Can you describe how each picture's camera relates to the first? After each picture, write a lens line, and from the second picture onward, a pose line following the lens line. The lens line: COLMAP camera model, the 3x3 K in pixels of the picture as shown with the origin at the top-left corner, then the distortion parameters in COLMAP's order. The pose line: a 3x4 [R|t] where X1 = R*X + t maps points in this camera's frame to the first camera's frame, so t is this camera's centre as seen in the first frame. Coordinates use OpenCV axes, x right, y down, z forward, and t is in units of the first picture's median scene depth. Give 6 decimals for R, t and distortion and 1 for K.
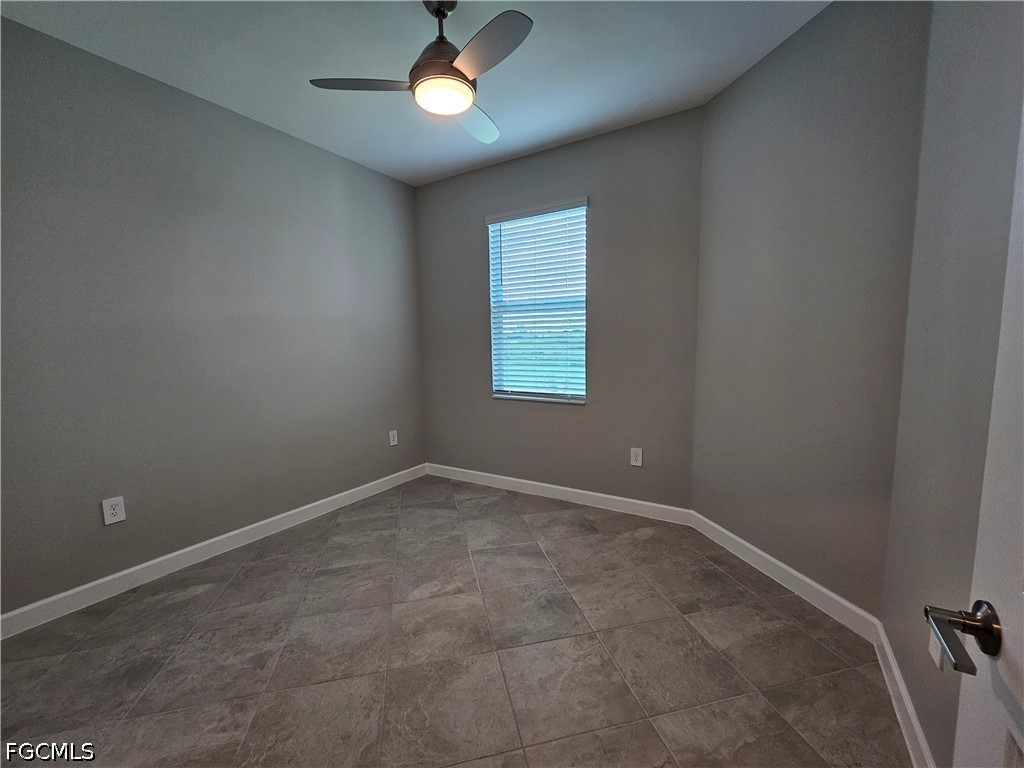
lens RADIAL K [[418.5, 0, 511.0], [0, 418.5, 387.8], [0, 0, 1]] dist [-0.003773, 0.000137]
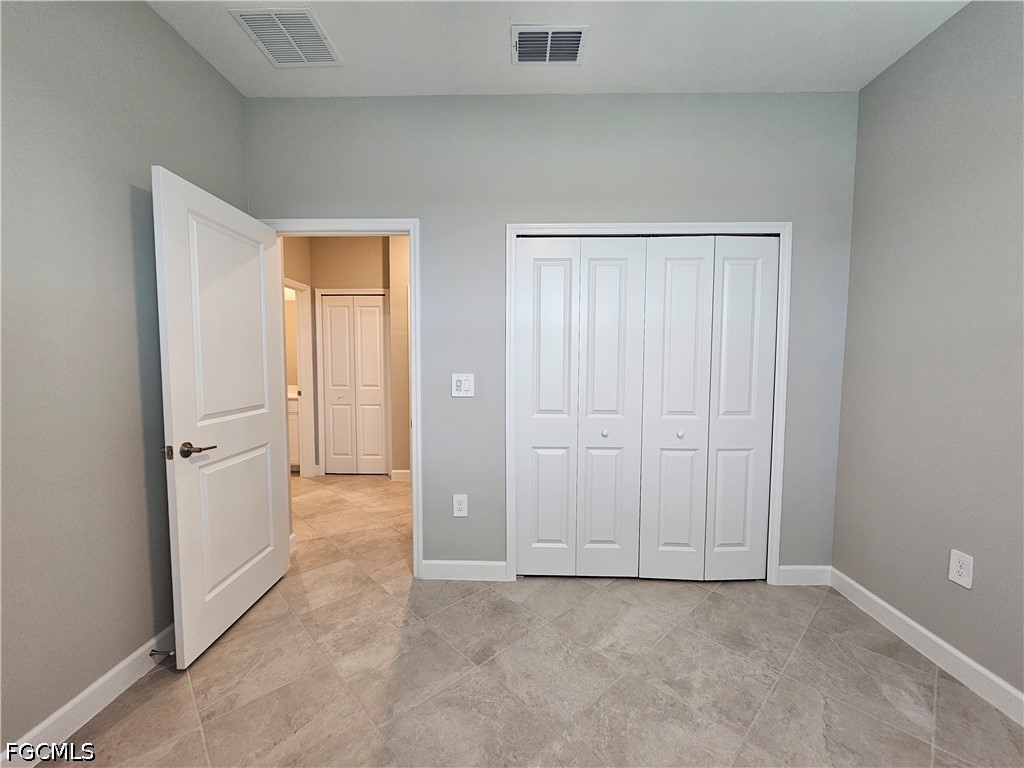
lens RADIAL K [[418.5, 0, 511.0], [0, 418.5, 387.8], [0, 0, 1]] dist [-0.003773, 0.000137]
pose [[-0.862459, 0.041099, -0.504455, 0.174841], [-0.045102, 0.986491, 0.157482, -0.145078], [0.504113, 0.158573, -0.848955, 1.409678]]
